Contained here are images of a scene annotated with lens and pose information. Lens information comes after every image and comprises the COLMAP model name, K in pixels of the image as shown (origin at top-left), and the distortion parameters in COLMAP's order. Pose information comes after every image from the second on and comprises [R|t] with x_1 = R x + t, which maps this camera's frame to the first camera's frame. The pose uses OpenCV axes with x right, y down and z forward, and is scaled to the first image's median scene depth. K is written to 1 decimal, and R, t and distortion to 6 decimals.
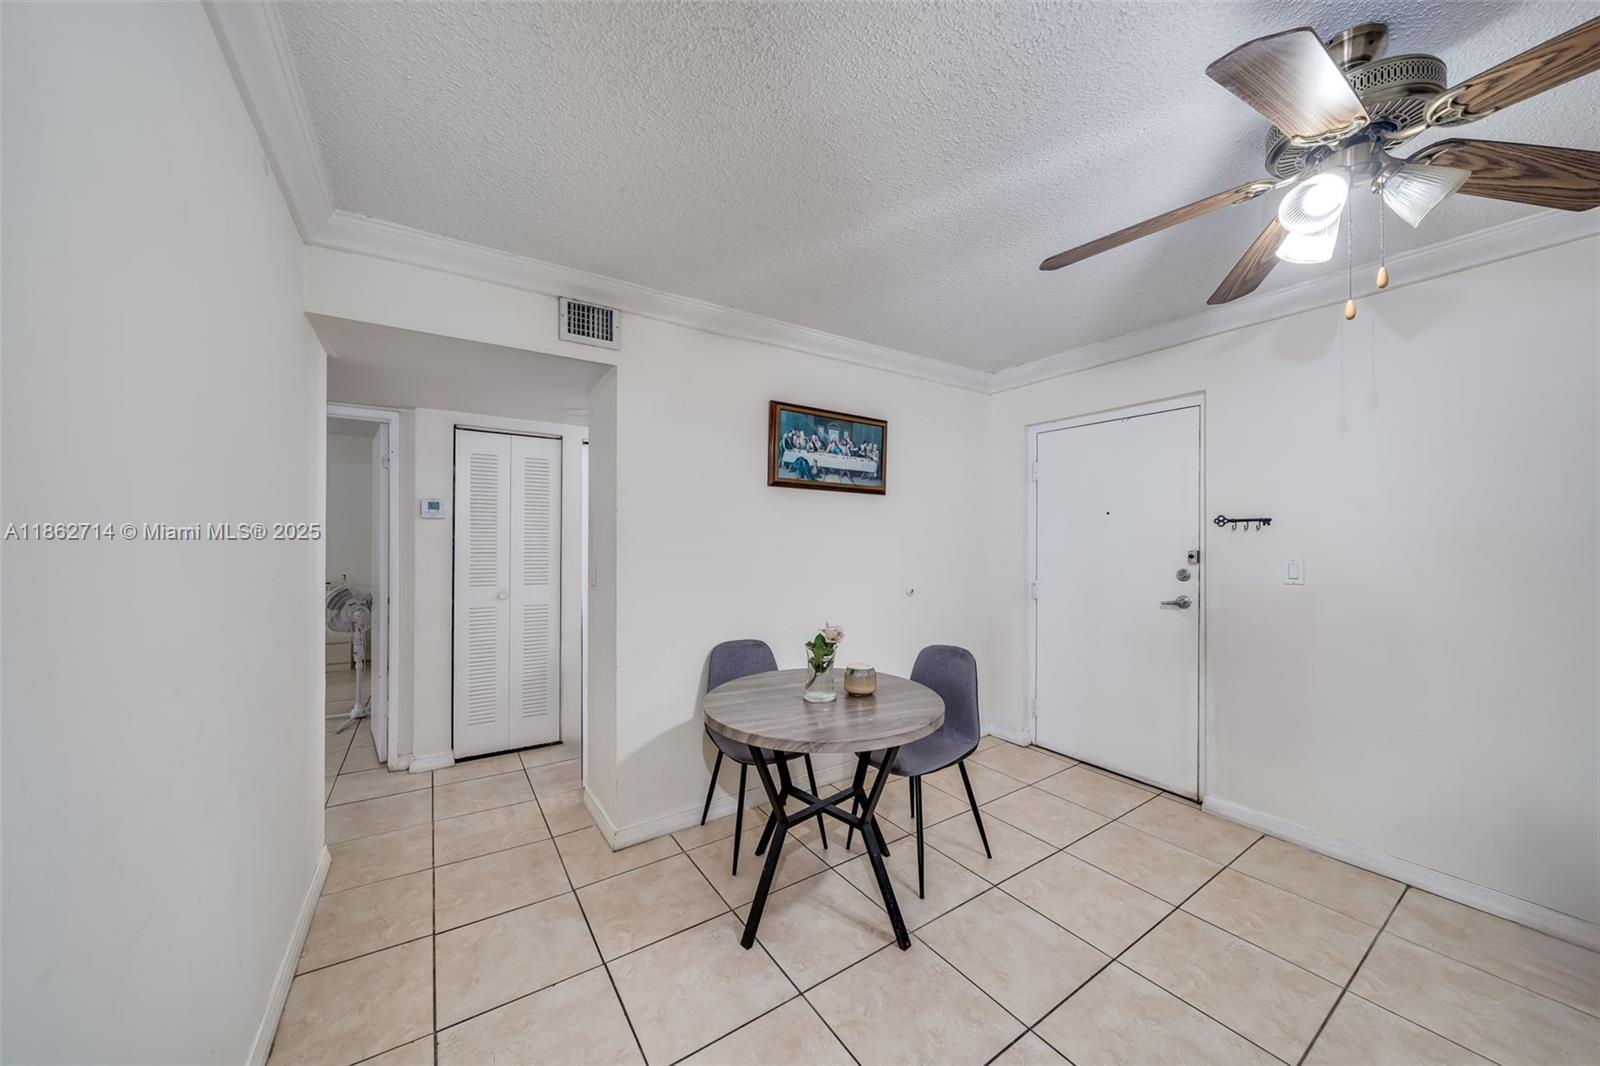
lens RADIAL K [[561.2, 0, 805.2], [0, 561.2, 541.2], [0, 0, 1]] dist [-0.000658, -0.000100]
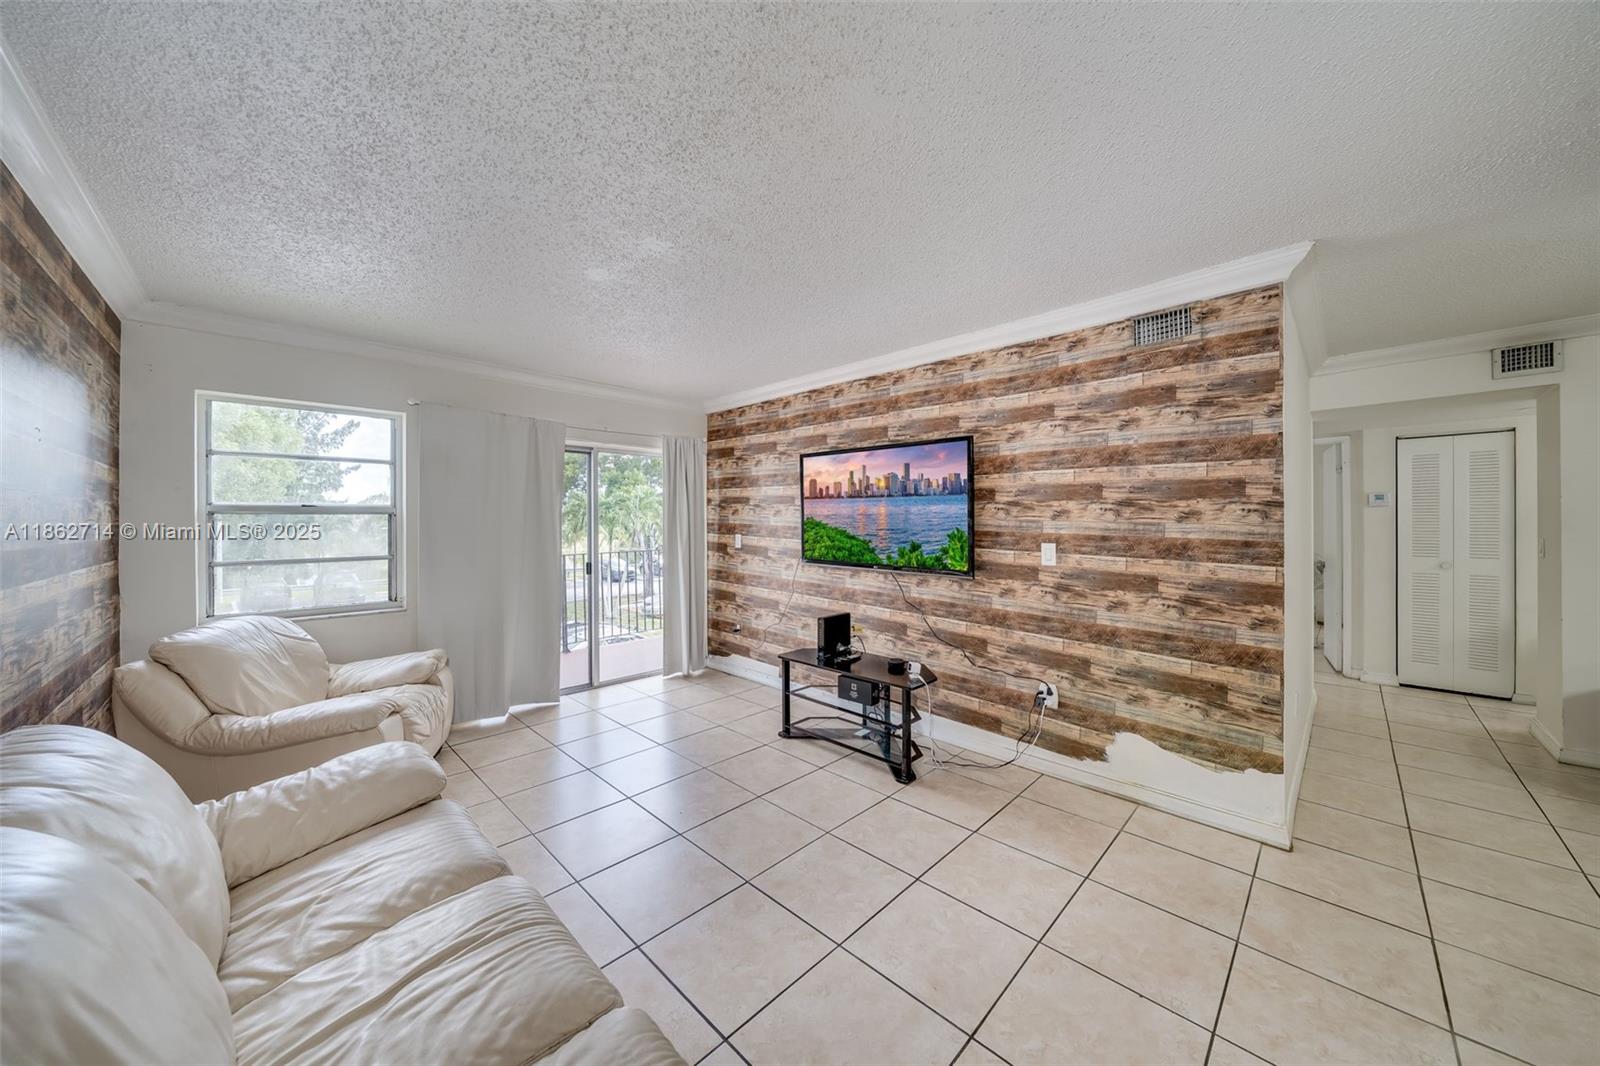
lens RADIAL K [[549.5, 0, 806.4], [0, 549.5, 527.3], [0, 0, 1]] dist [-0.001691, -0.000197]
pose [[0.200175, -0.000965, -0.979760, 0.411427], [0.009365, 0.999956, 0.000929, -0.002807], [0.979715, -0.009361, 0.200175, -0.707291]]
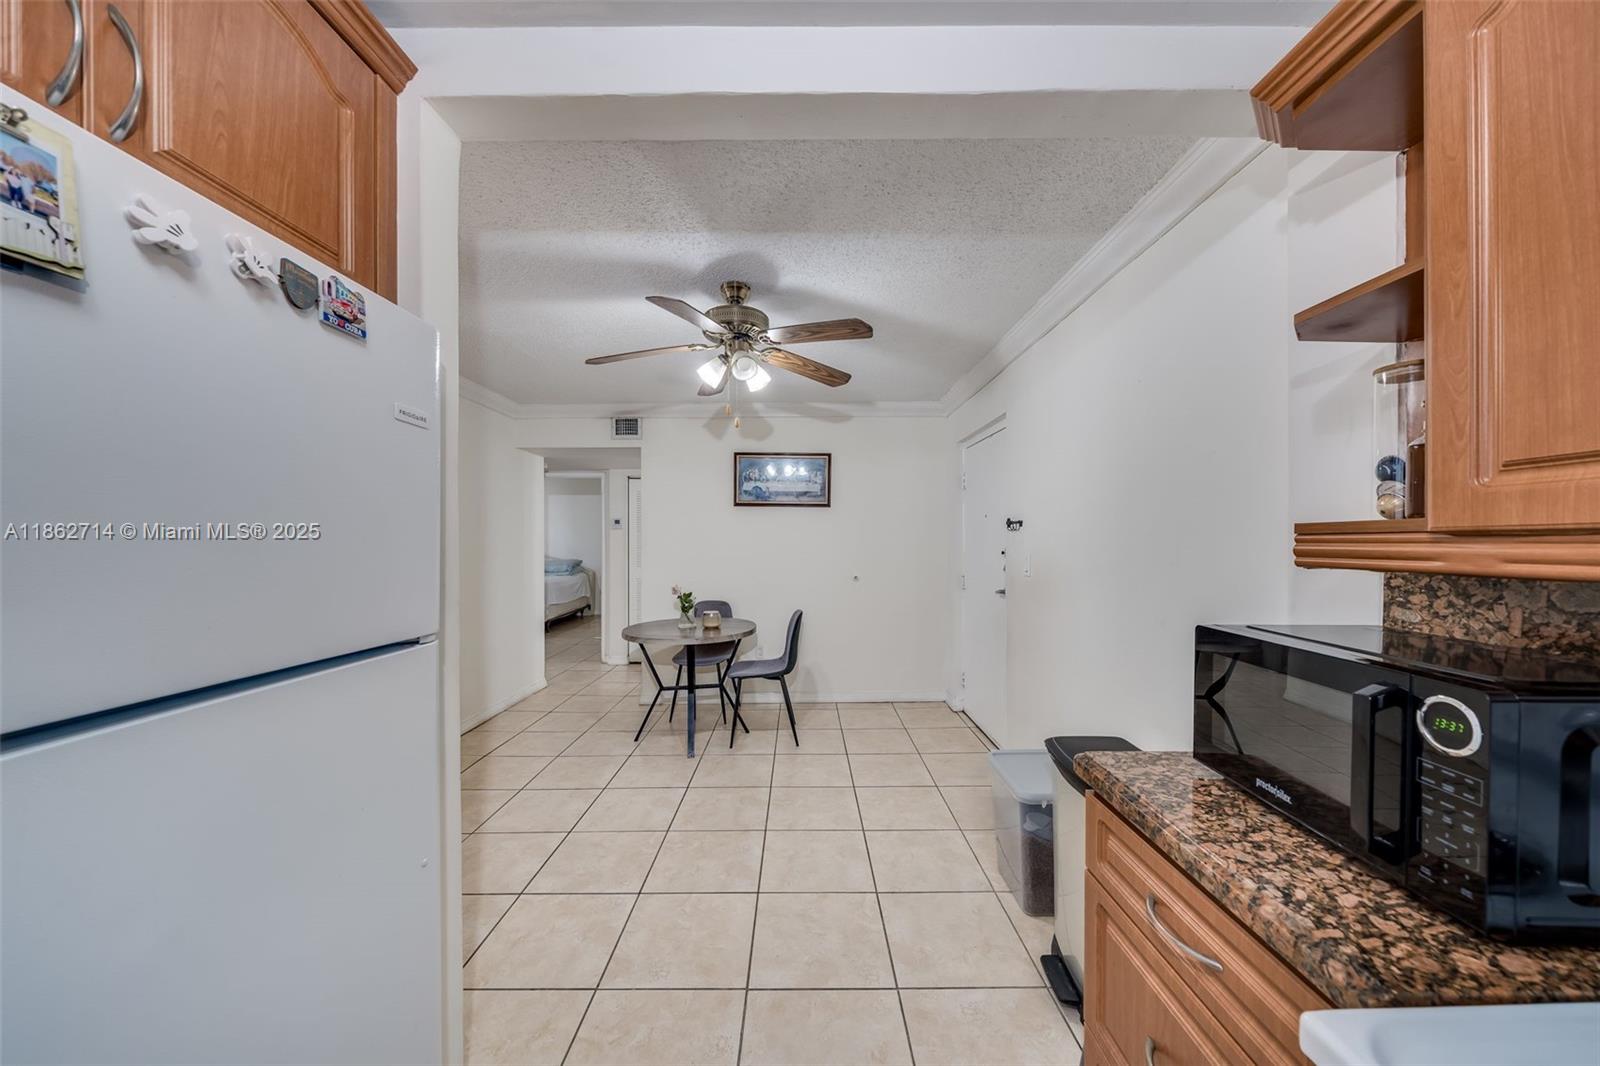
lens RADIAL K [[561.2, 0, 805.2], [0, 561.2, 541.2], [0, 0, 1]] dist [-0.000658, -0.000100]
pose [[0.833951, -0.002387, -0.551834, 0.889653], [0.004232, 0.999989, 0.002069, -0.001483], [0.551822, -0.004061, 0.833952, -0.197512]]
